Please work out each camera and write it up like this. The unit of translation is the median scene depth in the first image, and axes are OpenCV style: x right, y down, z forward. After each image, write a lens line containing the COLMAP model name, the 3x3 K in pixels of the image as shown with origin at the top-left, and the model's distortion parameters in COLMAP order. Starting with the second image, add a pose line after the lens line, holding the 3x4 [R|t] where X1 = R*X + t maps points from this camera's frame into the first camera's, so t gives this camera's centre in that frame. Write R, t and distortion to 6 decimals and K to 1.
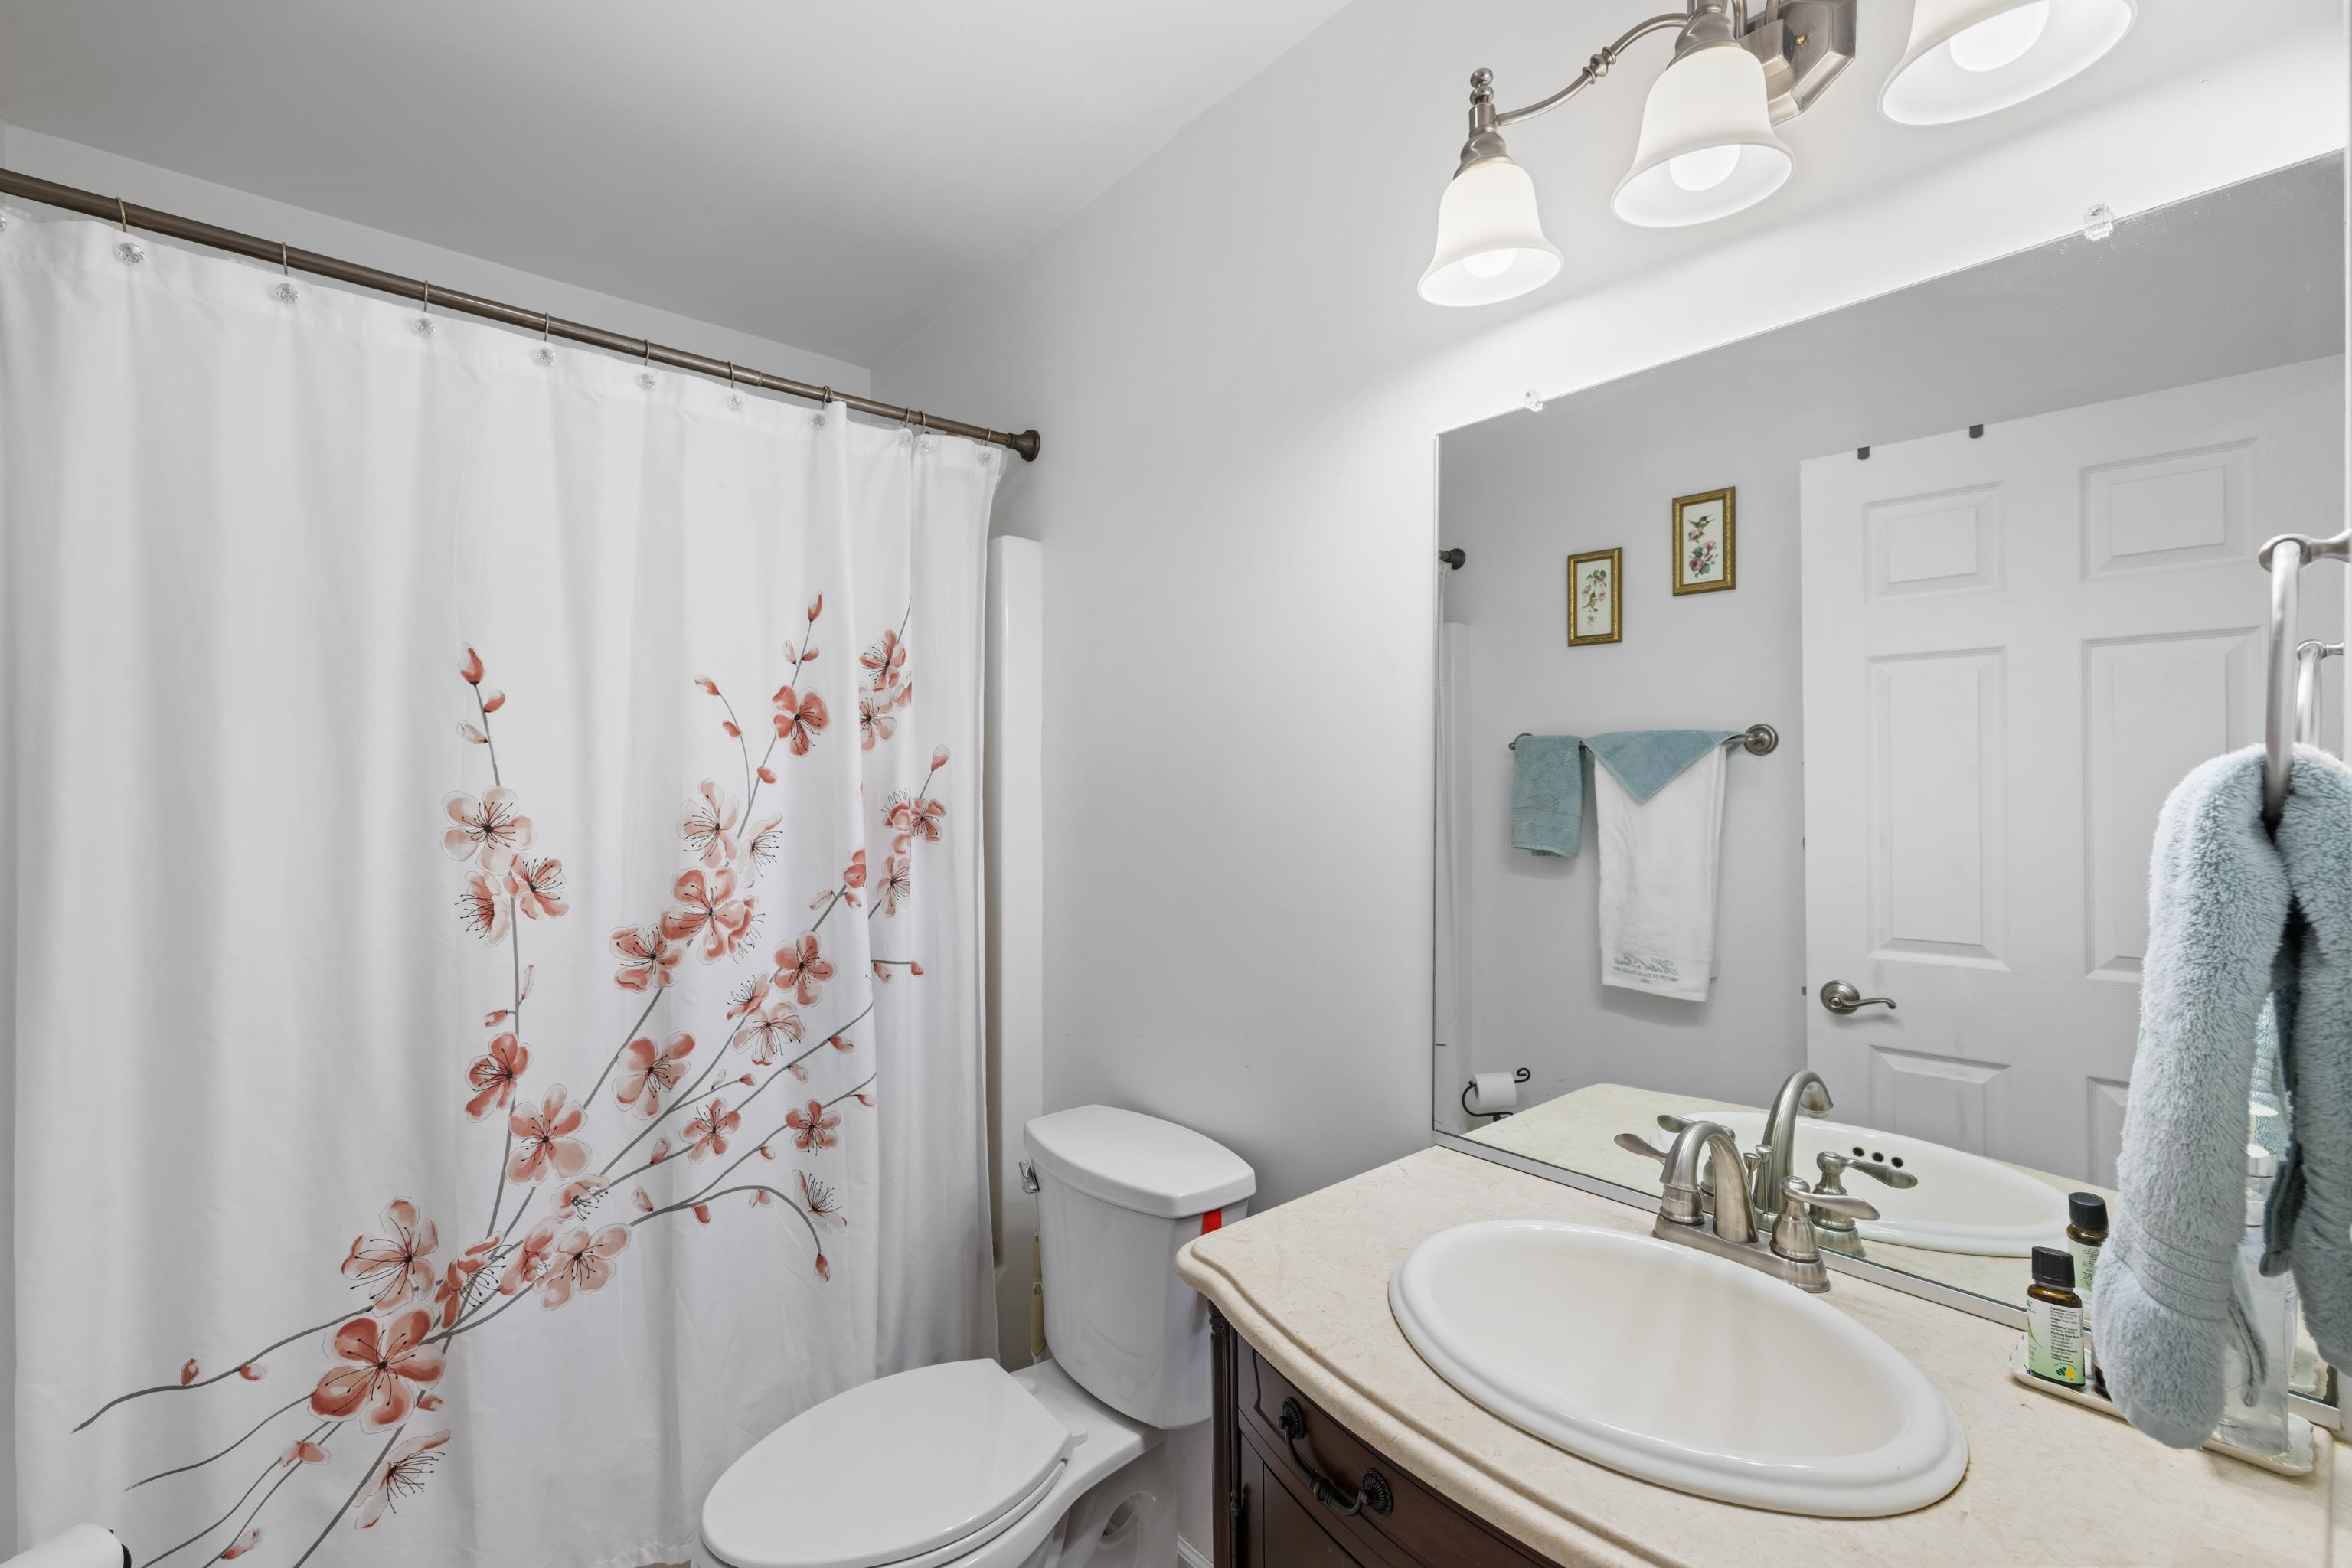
lens RADIAL K [[994.8, 0, 1165.0], [0, 994.8, 789.5], [0, 0, 1]] dist [0.002521, -0.000254]
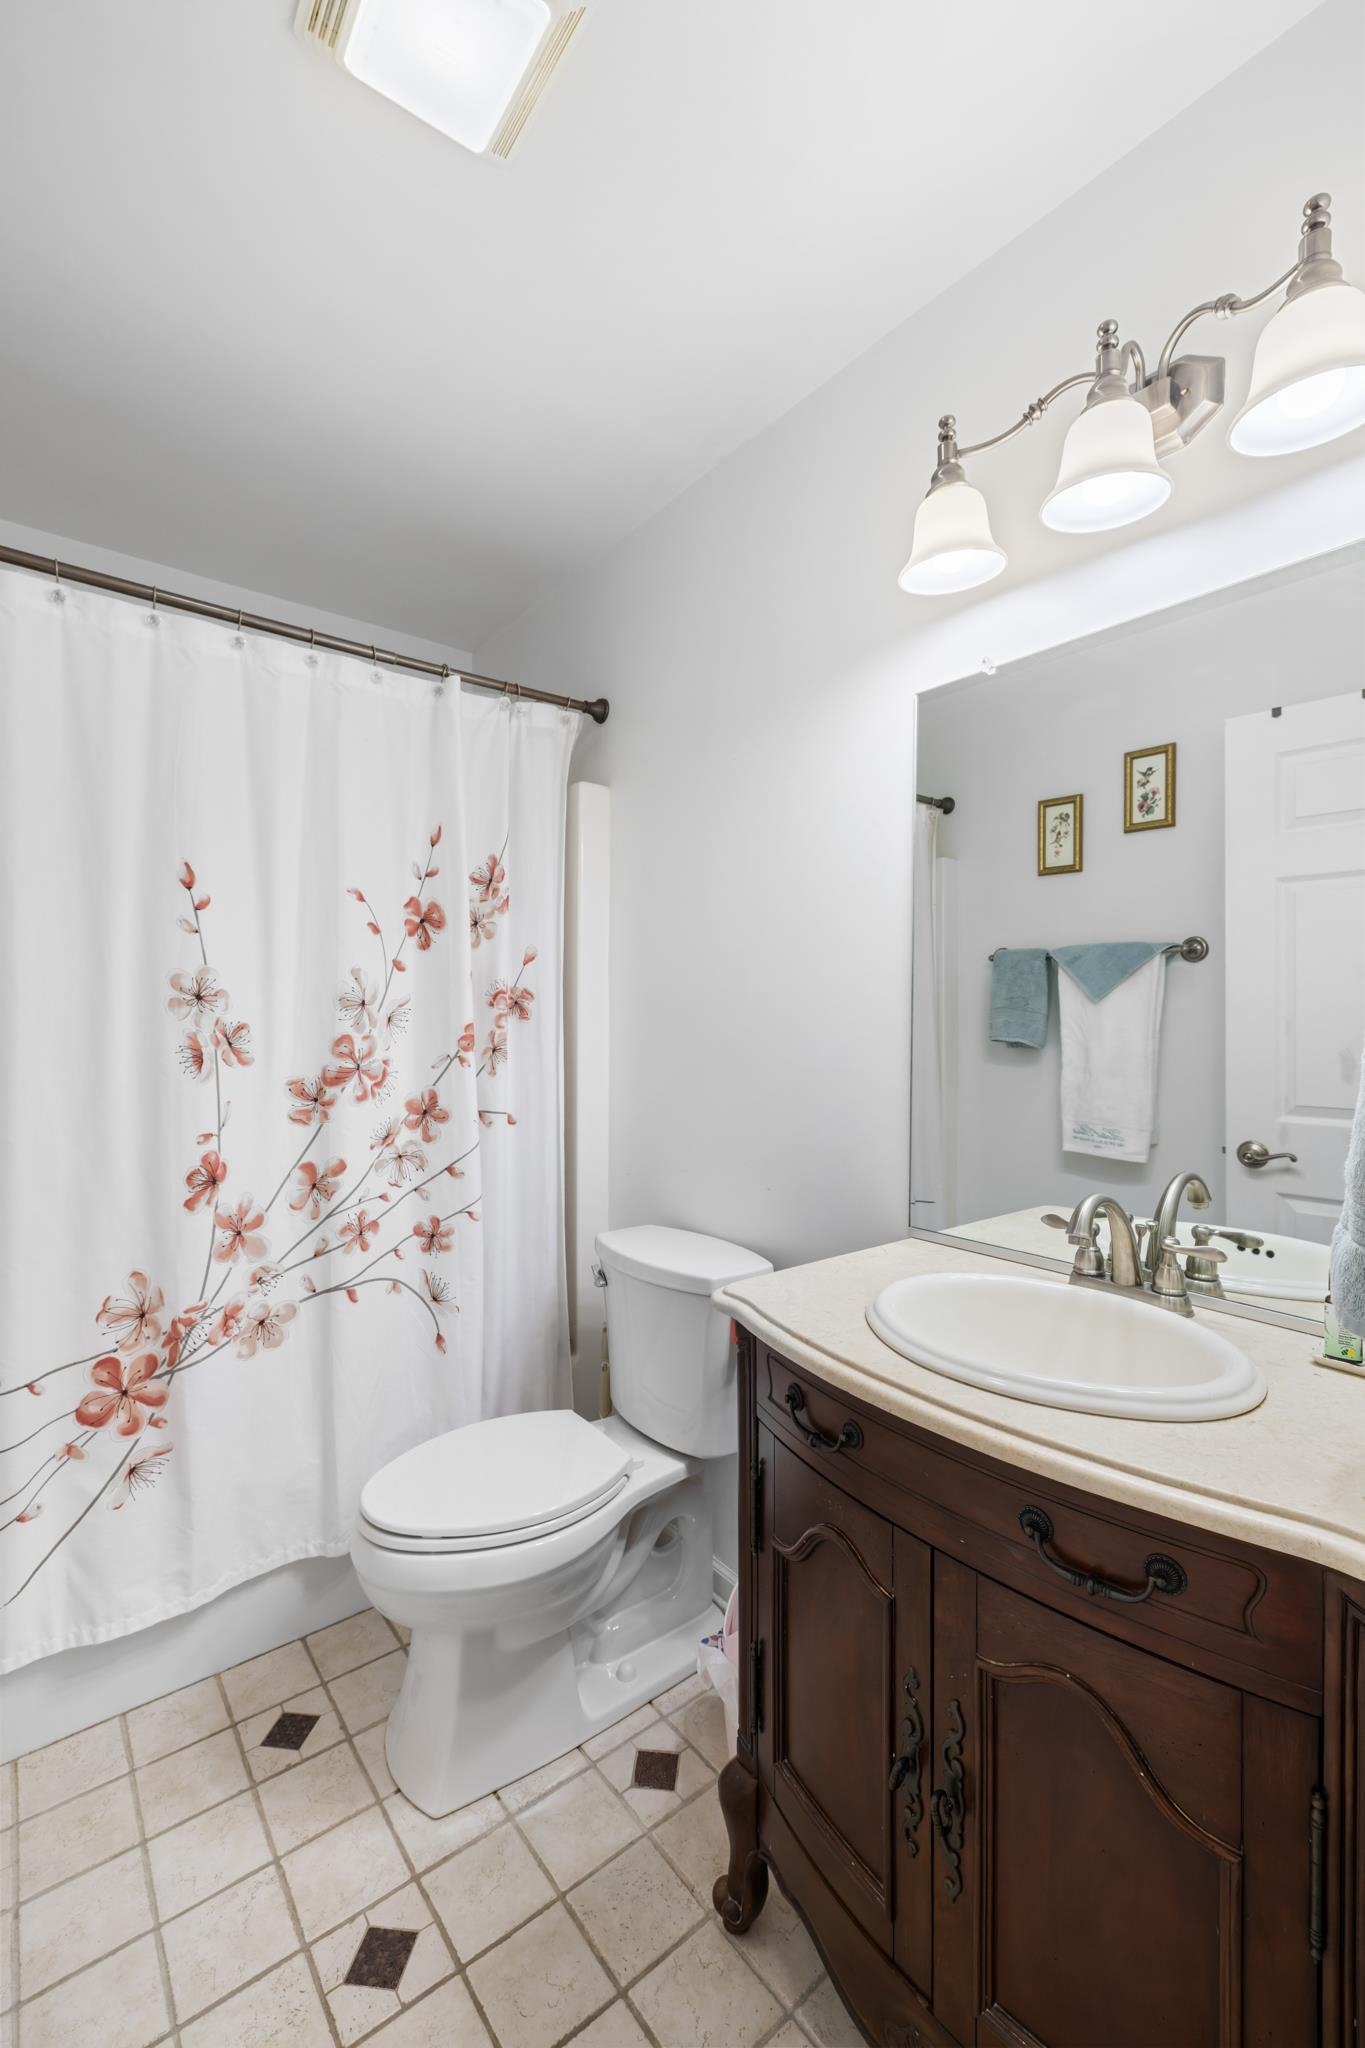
lens RADIAL K [[866.2, 0, 675.0], [0, 866.2, 1030.6], [0, 0, 1]] dist [0.002521, -0.000254]
pose [[0.999343, 0.005104, -0.035871, 0.000542], [-0.004830, 0.999959, 0.007720, 0.068782], [0.035909, -0.007542, 0.999327, -0.133407]]
